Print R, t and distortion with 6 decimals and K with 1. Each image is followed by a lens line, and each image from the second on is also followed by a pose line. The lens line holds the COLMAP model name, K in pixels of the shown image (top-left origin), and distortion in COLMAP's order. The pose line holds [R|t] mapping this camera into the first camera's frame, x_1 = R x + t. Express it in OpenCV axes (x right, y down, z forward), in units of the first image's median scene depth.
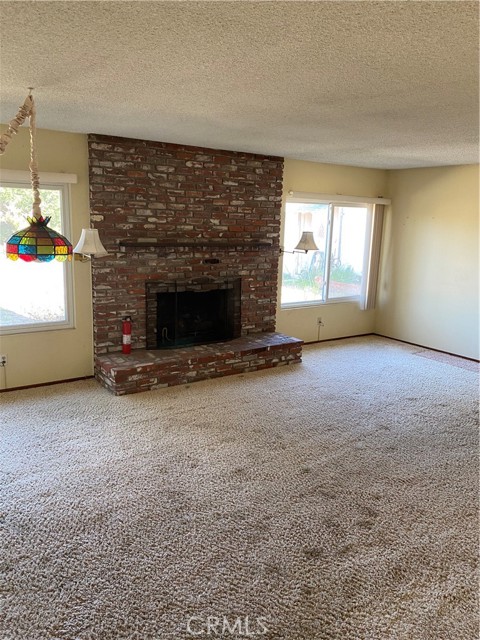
lens RADIAL K [[491.3, 0, 246.0], [0, 491.3, 327.1], [0, 0, 1]] dist [0.052807, -0.063278]
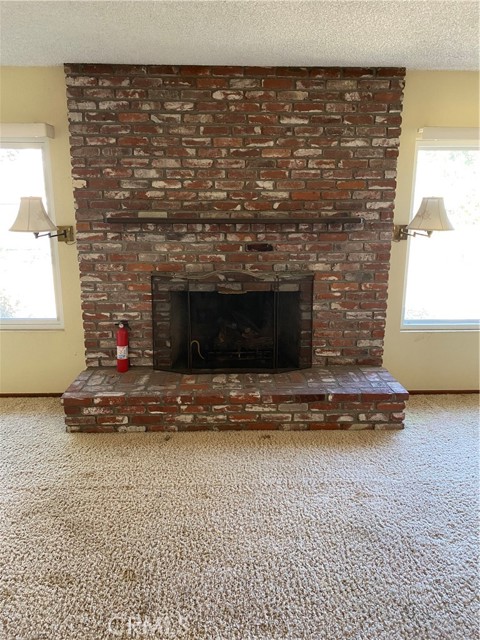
lens RADIAL K [[491.3, 0, 238.5], [0, 491.3, 319.1], [0, 0, 1]] dist [0.052807, -0.063278]
pose [[0.837612, 0.100265, -0.536985, 0.275601], [-0.095082, 0.994766, 0.037428, -0.064605], [0.537927, 0.019707, 0.842761, 0.463431]]
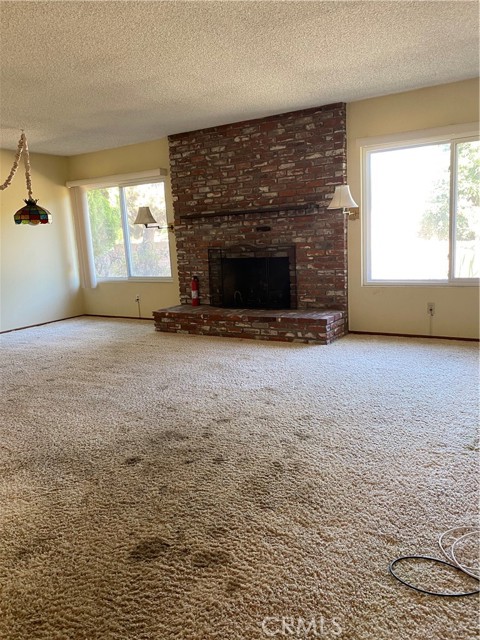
lens RADIAL K [[491.3, 0, 227.9], [0, 491.3, 328.2], [0, 0, 1]] dist [0.052807, -0.063278]
pose [[0.382322, 0.125433, -0.915476, 0.908158], [-0.134787, 0.987717, 0.079041, -0.000669], [0.914146, 0.093175, 0.394532, 0.573010]]
